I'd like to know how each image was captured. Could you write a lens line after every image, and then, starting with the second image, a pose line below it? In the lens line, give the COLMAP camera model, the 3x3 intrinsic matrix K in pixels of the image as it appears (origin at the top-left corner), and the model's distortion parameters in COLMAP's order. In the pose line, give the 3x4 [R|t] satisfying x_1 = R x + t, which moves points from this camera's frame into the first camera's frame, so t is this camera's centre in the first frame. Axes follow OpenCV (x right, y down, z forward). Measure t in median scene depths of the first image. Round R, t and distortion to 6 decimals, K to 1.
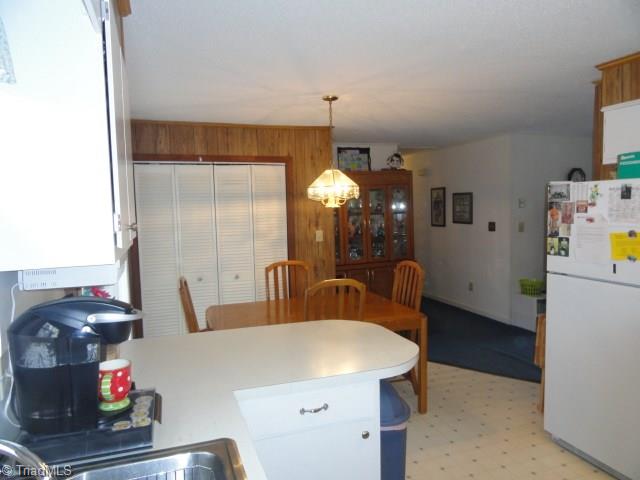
lens RADIAL K [[443.7, 0, 320.0], [0, 443.7, 240.2], [0, 0, 1]] dist [-0.002226, 0.002079]
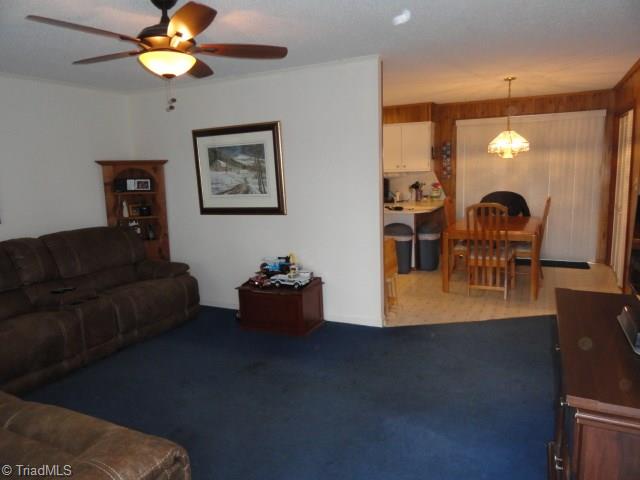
lens RADIAL K [[443.7, 0, 323.6], [0, 443.7, 234.3], [0, 0, 1]] dist [-0.002226, 0.002079]
pose [[-0.709674, 0.150775, -0.688208, 2.097465], [0.002116, 0.977284, 0.211924, -0.193293], [0.704527, 0.148940, -0.693872, 2.264556]]
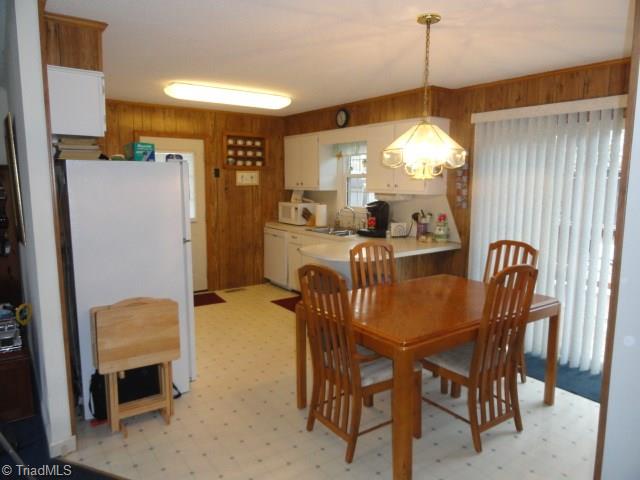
lens RADIAL K [[443.7, 0, 324.2], [0, 443.7, 240.5], [0, 0, 1]] dist [-0.002226, 0.002079]
pose [[-0.959036, 0.054269, -0.278038, 0.558990], [-0.004042, 0.978757, 0.204982, -0.173174], [0.283256, 0.197709, -0.938444, 2.323642]]
